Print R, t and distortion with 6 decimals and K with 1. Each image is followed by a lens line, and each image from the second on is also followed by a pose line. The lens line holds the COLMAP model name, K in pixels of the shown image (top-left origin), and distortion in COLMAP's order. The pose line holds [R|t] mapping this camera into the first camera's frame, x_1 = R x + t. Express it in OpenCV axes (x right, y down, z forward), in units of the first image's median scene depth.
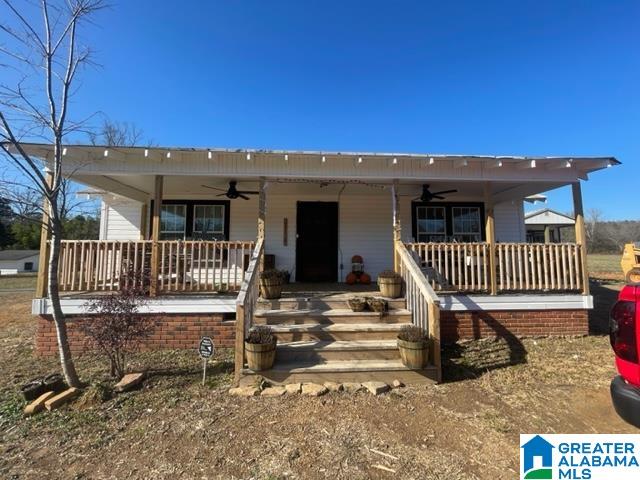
lens RADIAL K [[256.6, 0, 320.0], [0, 256.6, 240.0], [0, 0, 1]] dist [-0.003428, -0.000551]
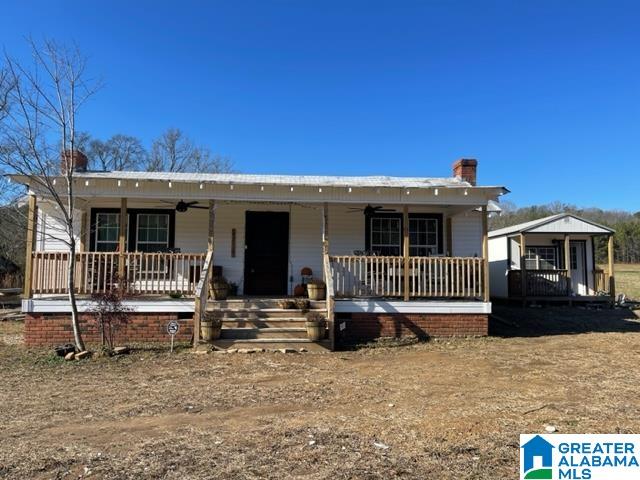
lens RADIAL K [[483.2, 0, 327.2], [0, 483.2, 241.0], [0, 0, 1]] dist [0.054243, -0.054914]
pose [[0.999248, 0.009916, 0.037486, 0.221934], [-0.009592, 0.999915, -0.008832, -0.038900], [-0.037571, 0.008466, 0.999258, -1.237636]]
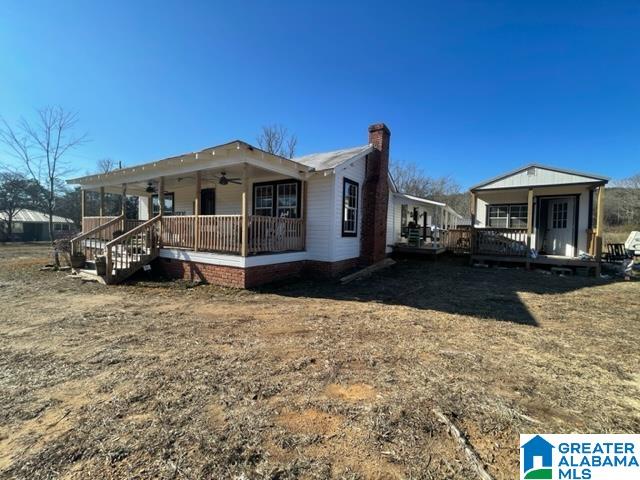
lens RADIAL K [[256.6, 0, 320.0], [0, 256.6, 240.0], [0, 0, 1]] dist [-0.003428, -0.000551]
pose [[0.826042, 0.038405, -0.562298, 2.067518], [0.015822, 0.995702, 0.091250, 0.028468], [0.563386, -0.084273, 0.821885, 0.204954]]
